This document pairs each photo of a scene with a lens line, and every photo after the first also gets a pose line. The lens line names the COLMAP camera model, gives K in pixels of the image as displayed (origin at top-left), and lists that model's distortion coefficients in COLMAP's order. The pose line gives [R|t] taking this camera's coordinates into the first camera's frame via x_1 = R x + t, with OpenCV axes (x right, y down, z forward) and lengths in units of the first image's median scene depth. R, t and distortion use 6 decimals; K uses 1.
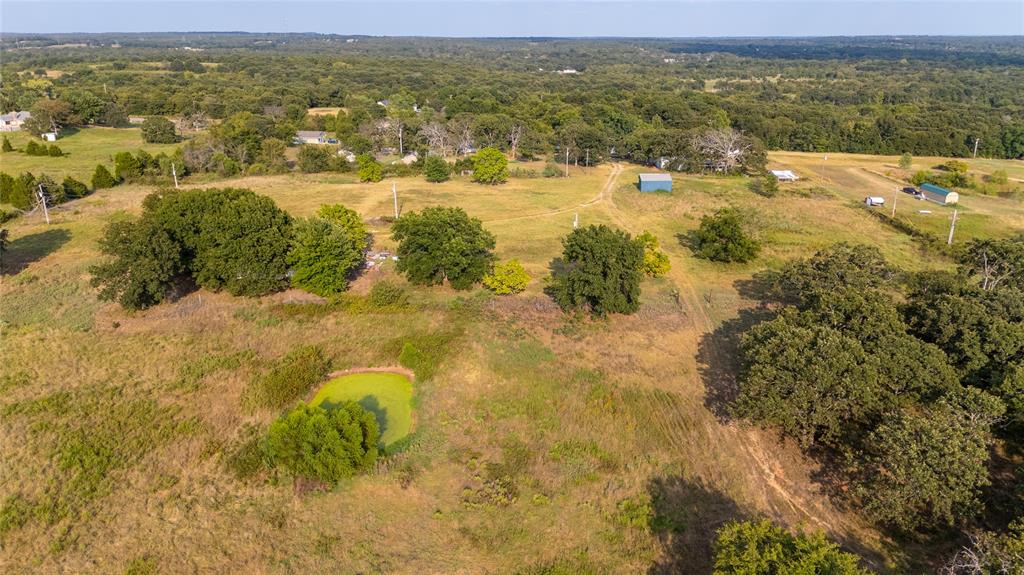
lens RADIAL K [[761.2, 0, 513.7], [0, 761.2, 286.5], [0, 0, 1]] dist [0.061986, -0.057501]
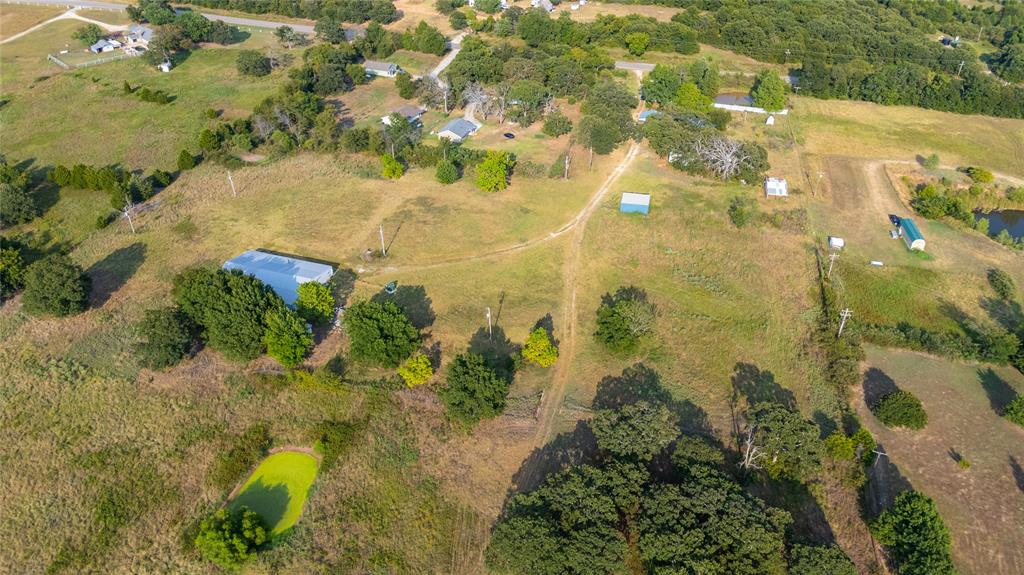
lens RADIAL K [[761.2, 0, 510.0], [0, 761.2, 288.4], [0, 0, 1]] dist [0.061986, -0.057501]
pose [[0.977078, 0.117295, -0.177653, 0.369024], [-0.065549, 0.959737, 0.273146, -0.519904], [0.202539, -0.255240, 0.945426, -0.199972]]
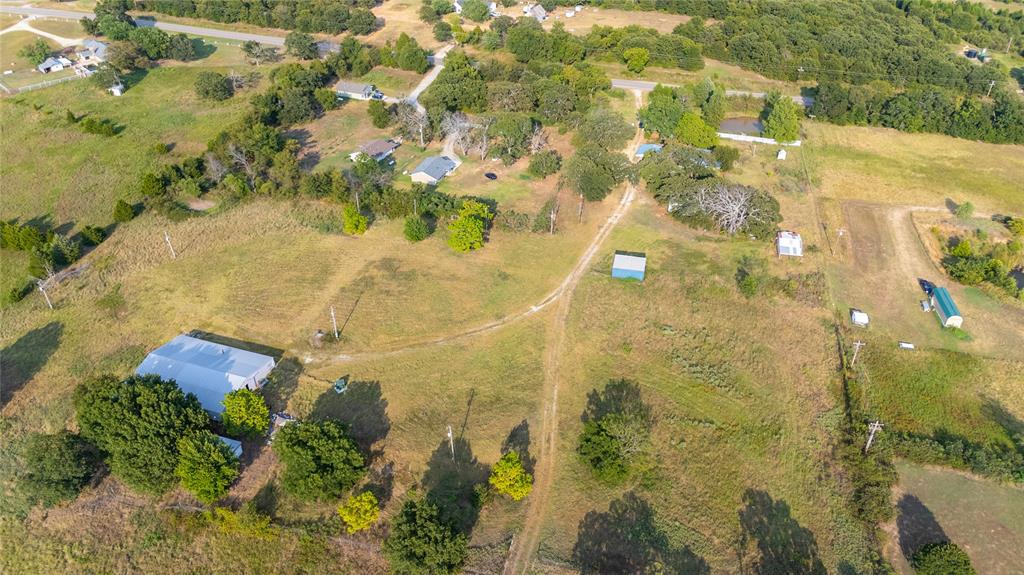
lens RADIAL K [[761.2, 0, 510.3], [0, 761.2, 288.0], [0, 0, 1]] dist [0.061986, -0.057501]
pose [[0.976269, 0.122245, -0.178758, 0.361129], [-0.065062, 0.952875, 0.296304, -0.657316], [0.206556, -0.277642, 0.938216, 0.080795]]
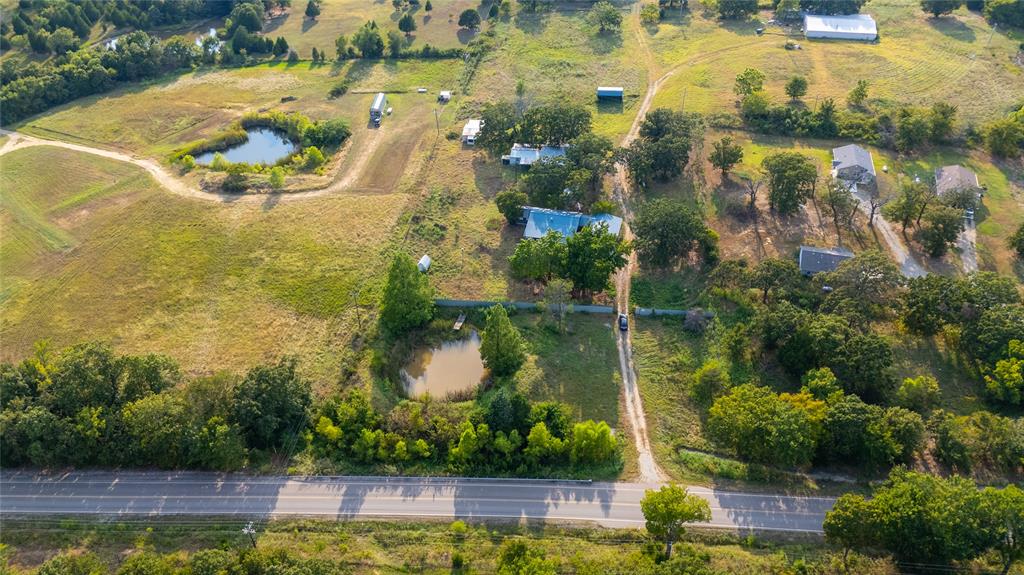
lens RADIAL K [[761.2, 0, 517.0], [0, 761.2, 295.9], [0, 0, 1]] dist [0.061986, -0.057501]
pose [[-0.995107, -0.053742, 0.082914, 0.365083], [0.040648, 0.542186, 0.839275, -1.692471], [-0.090059, 0.838538, -0.537348, 3.300552]]
